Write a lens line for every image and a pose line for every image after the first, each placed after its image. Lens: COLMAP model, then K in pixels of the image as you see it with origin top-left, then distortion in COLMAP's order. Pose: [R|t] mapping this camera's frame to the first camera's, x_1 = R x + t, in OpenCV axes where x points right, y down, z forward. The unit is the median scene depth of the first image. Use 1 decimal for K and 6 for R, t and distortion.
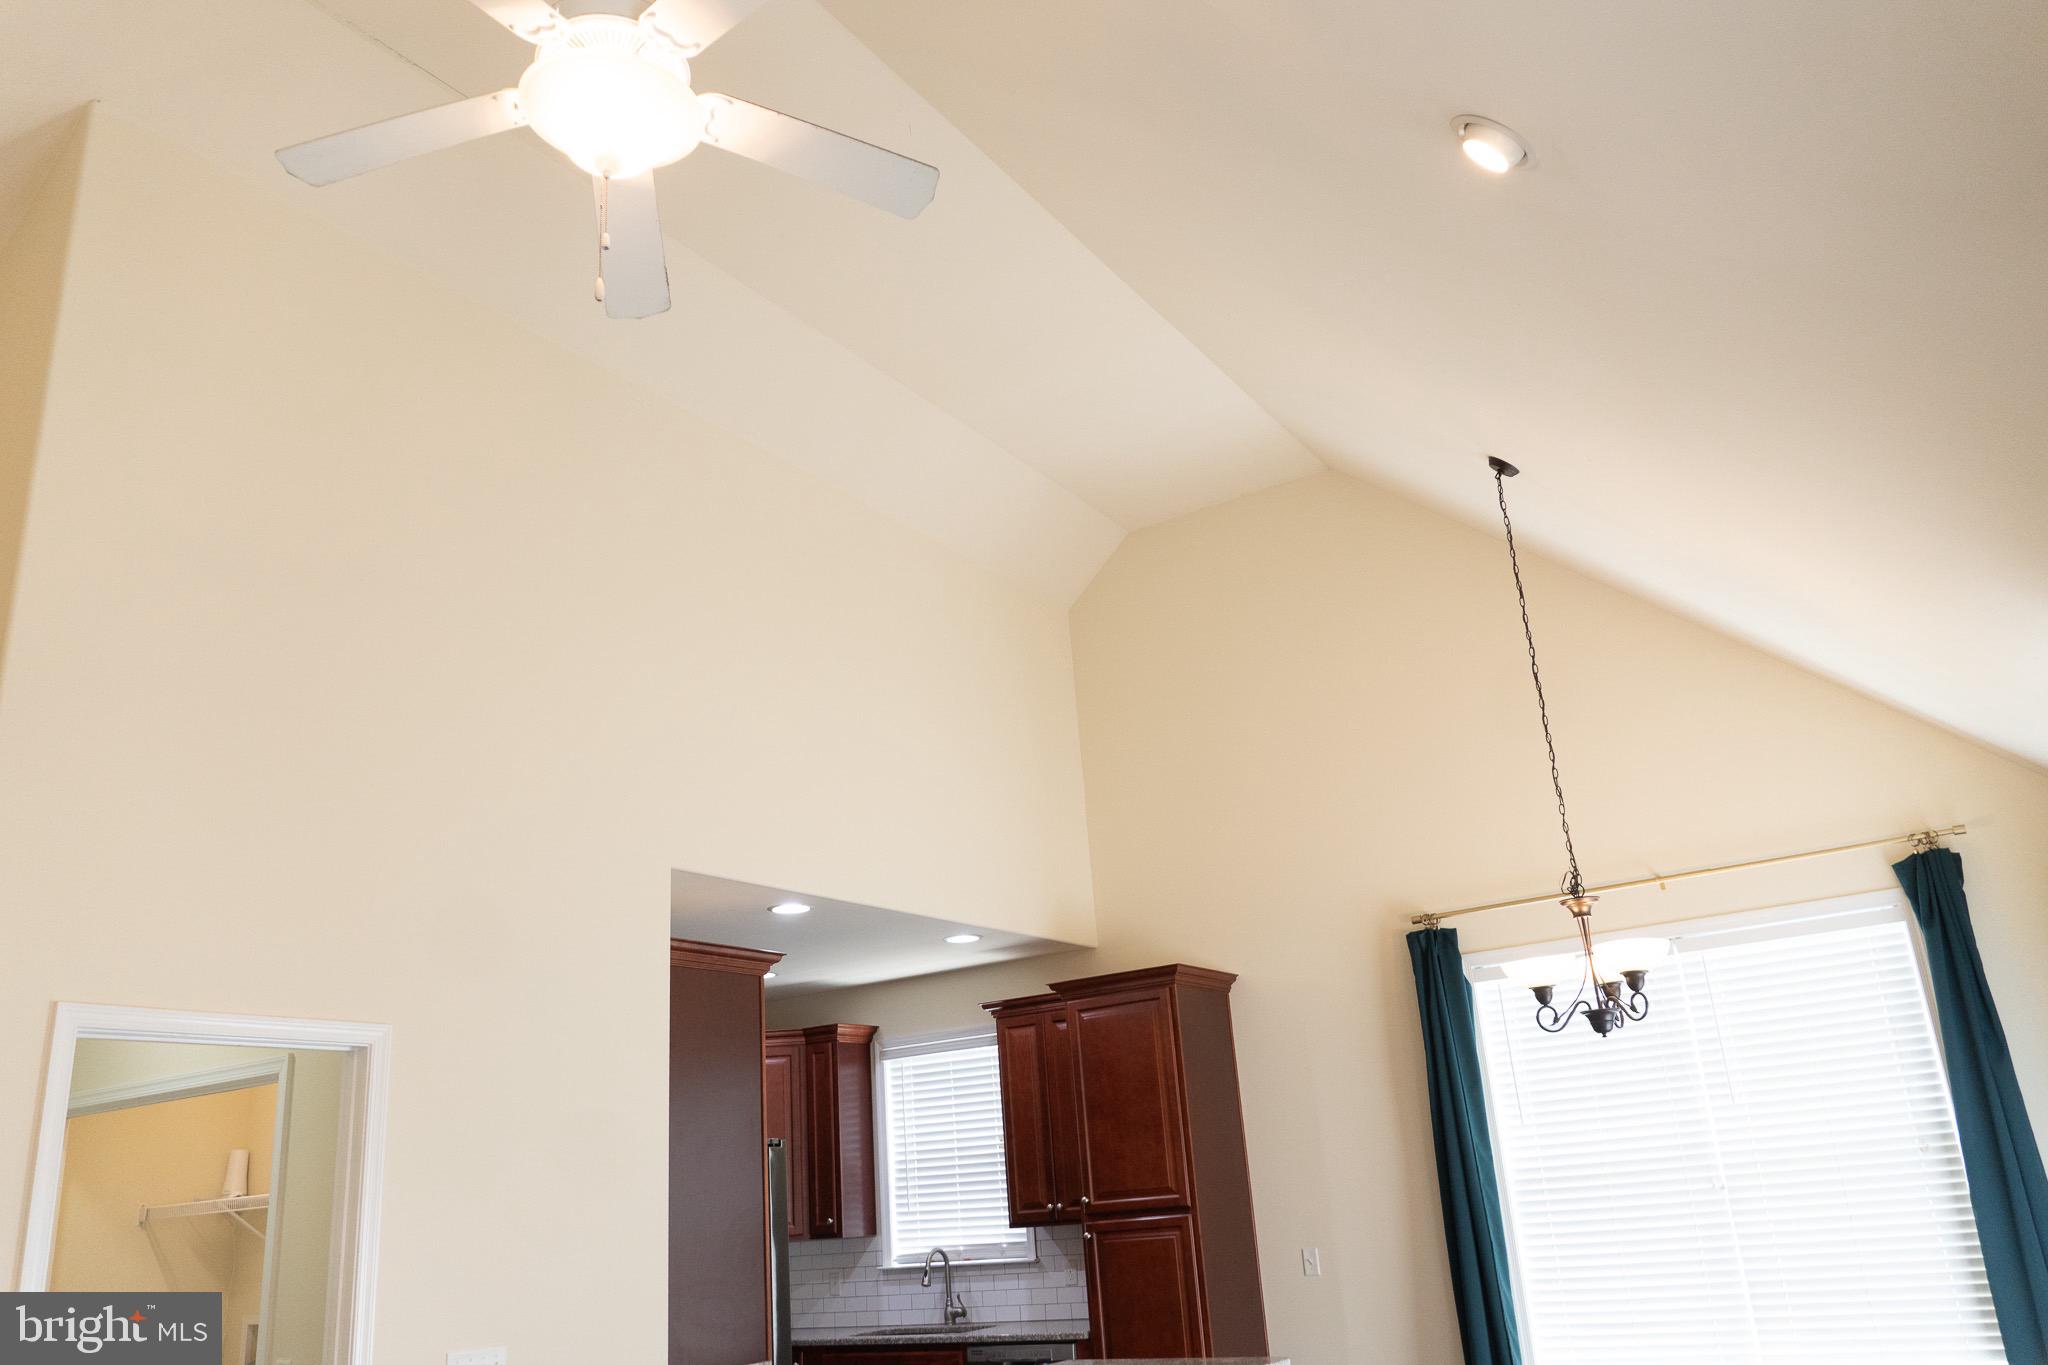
lens RADIAL K [[1518.7, 0, 1032.5], [0, 1518.7, 679.6], [0, 0, 1]] dist [-0.021450, 0.000282]
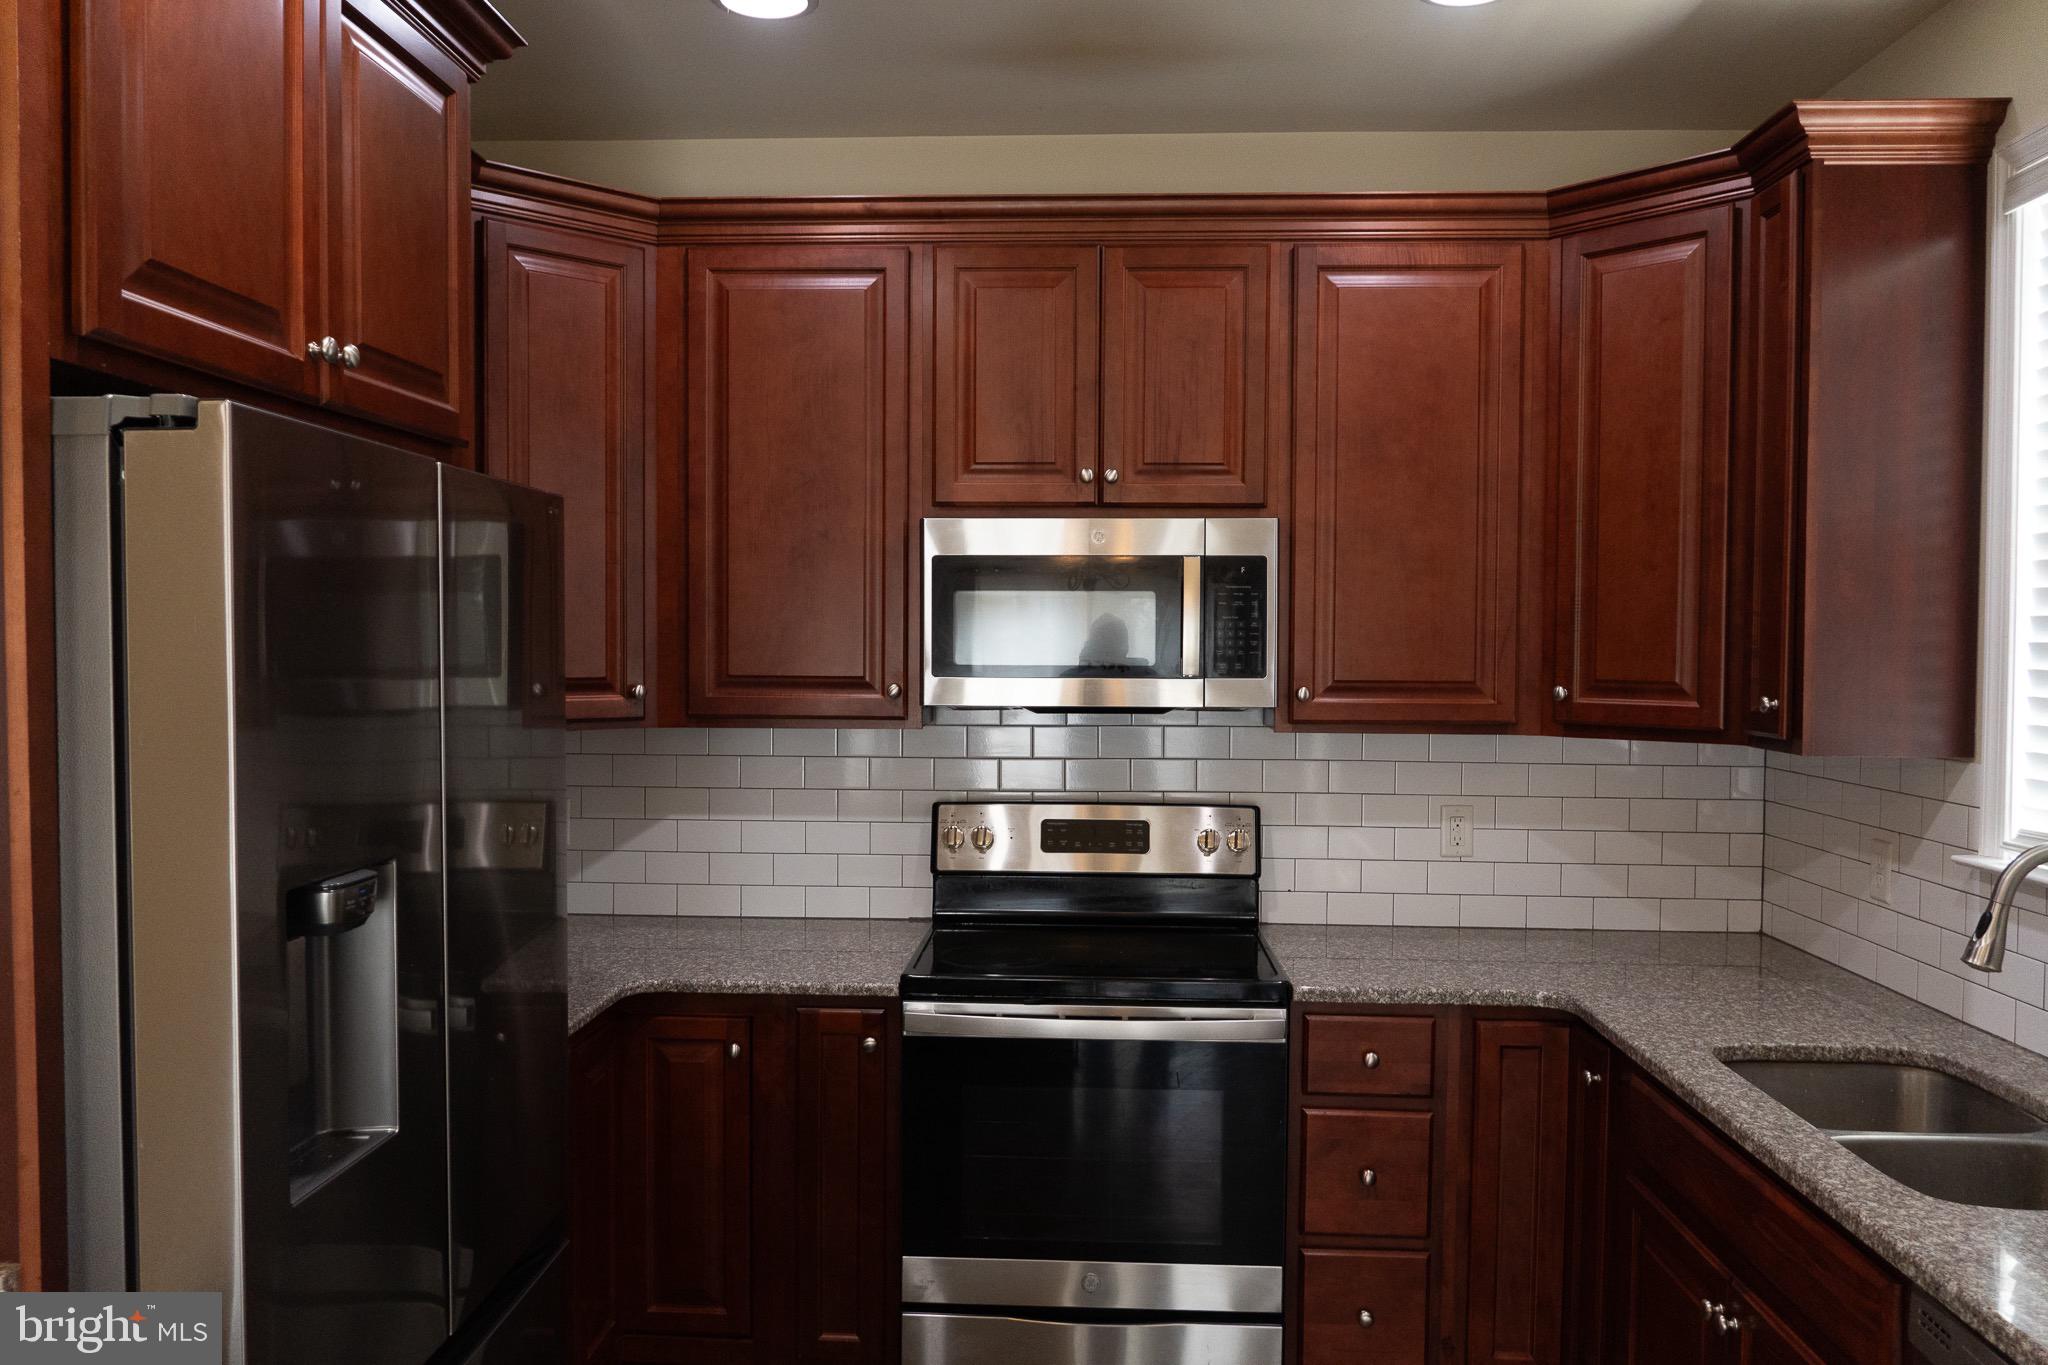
lens RADIAL K [[1518.7, 0, 1032.5], [0, 1518.7, 679.6], [0, 0, 1]] dist [-0.021450, 0.000282]
pose [[0.491284, 0.100249, -0.865211, 0.081112], [0.244209, 0.937657, 0.247310, 0.253957], [0.836063, -0.332792, 0.436174, 0.792675]]
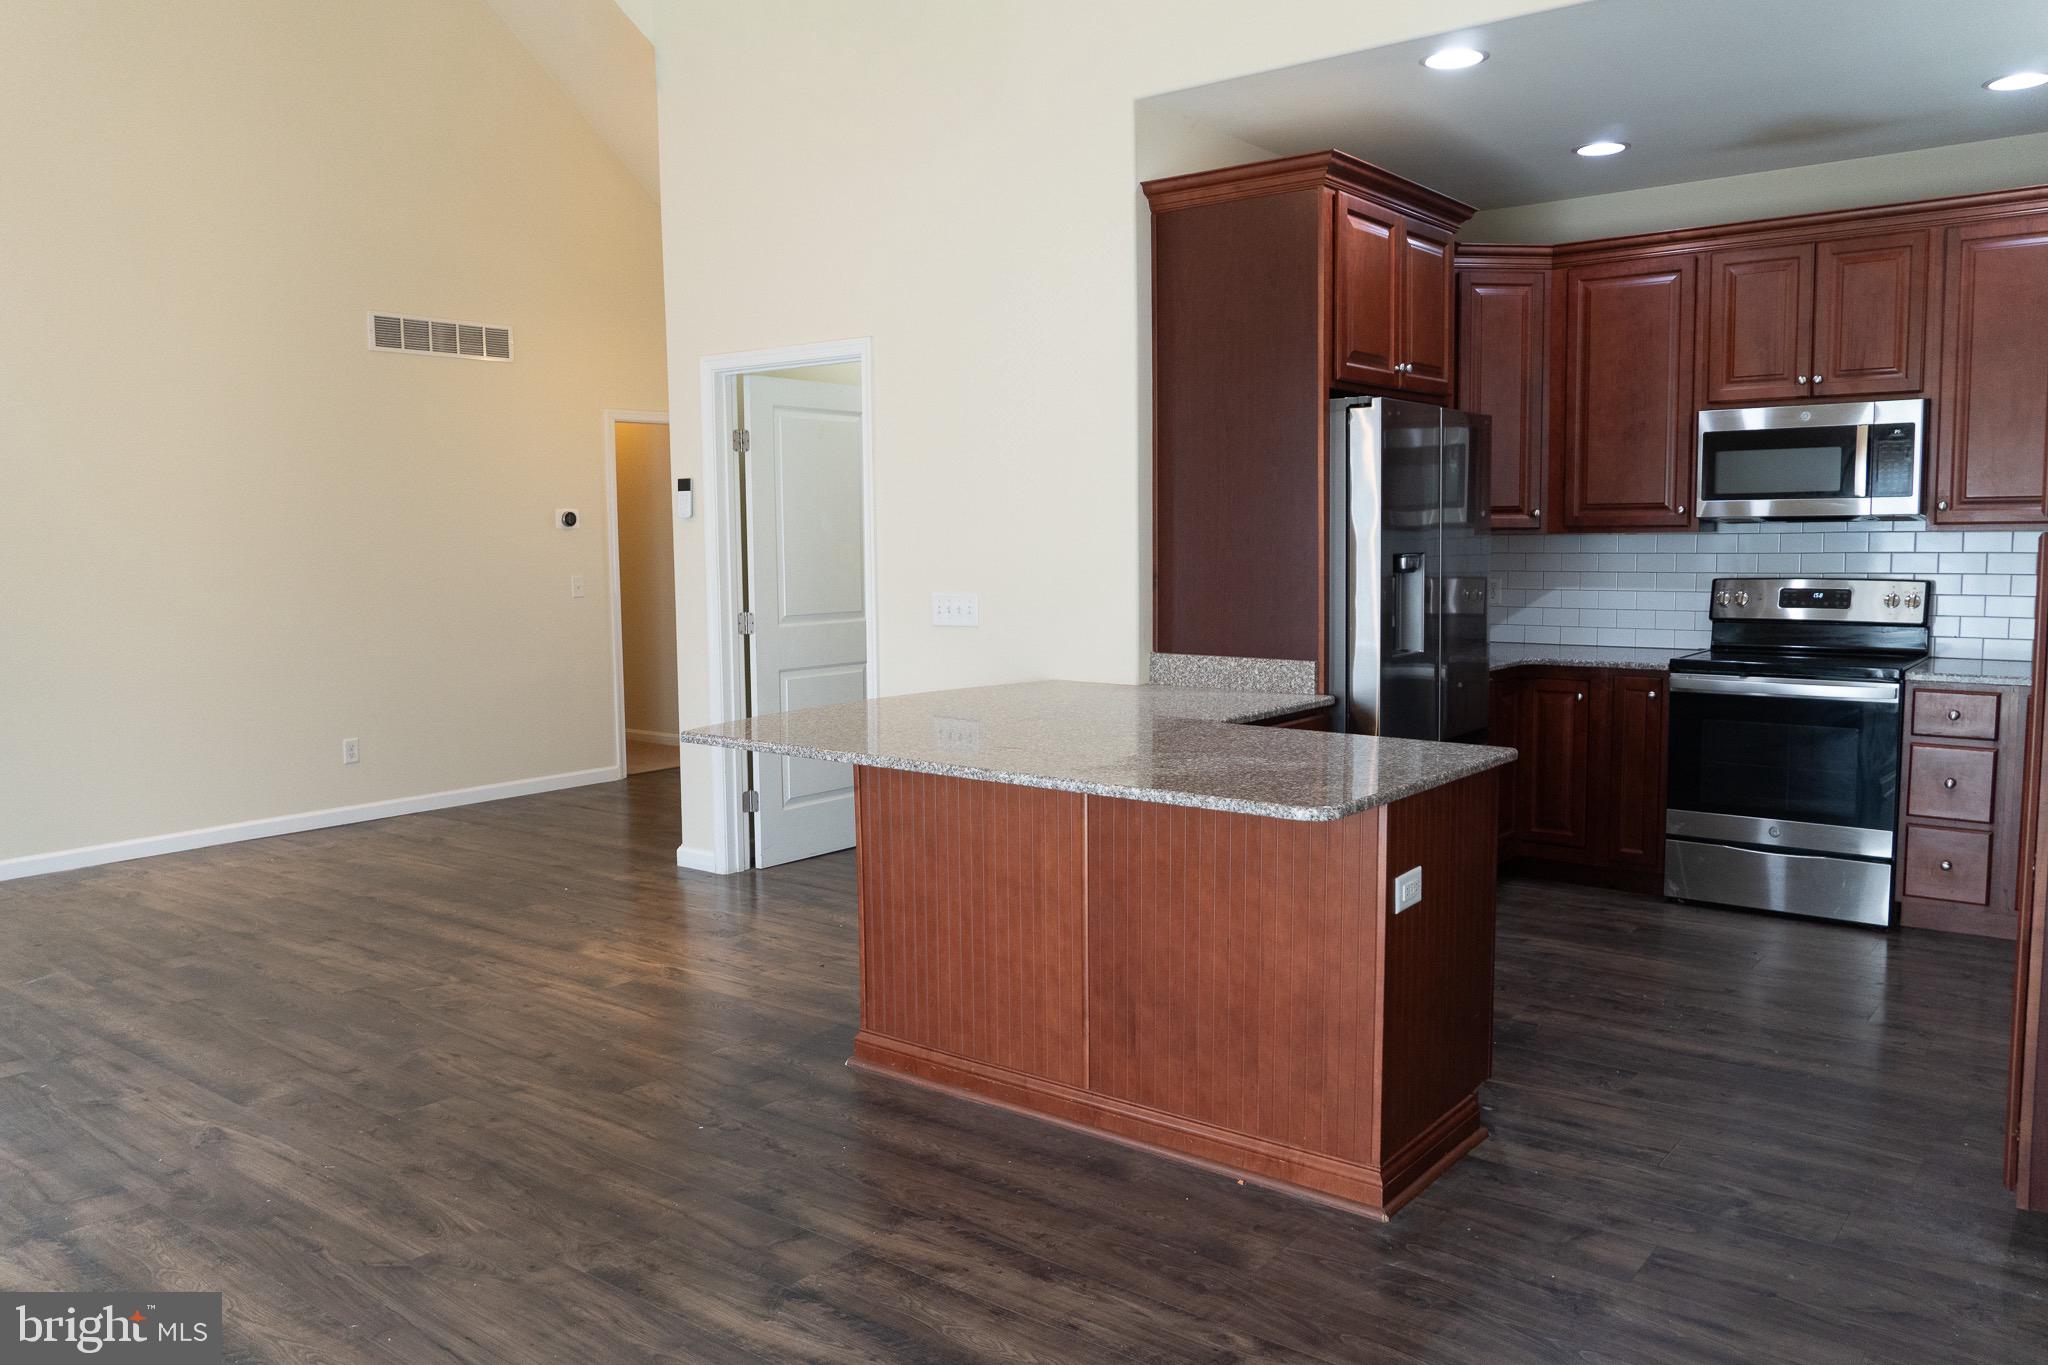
lens RADIAL K [[1535.3, 0, 1035.5], [0, 1535.3, 680.5], [0, 0, 1]] dist [-0.015741, -0.000717]
pose [[-0.096446, 0.168556, -0.980962, 0.497228], [0.342660, 0.930935, 0.126270, 0.224489], [0.934496, -0.323958, -0.147543, 0.727759]]
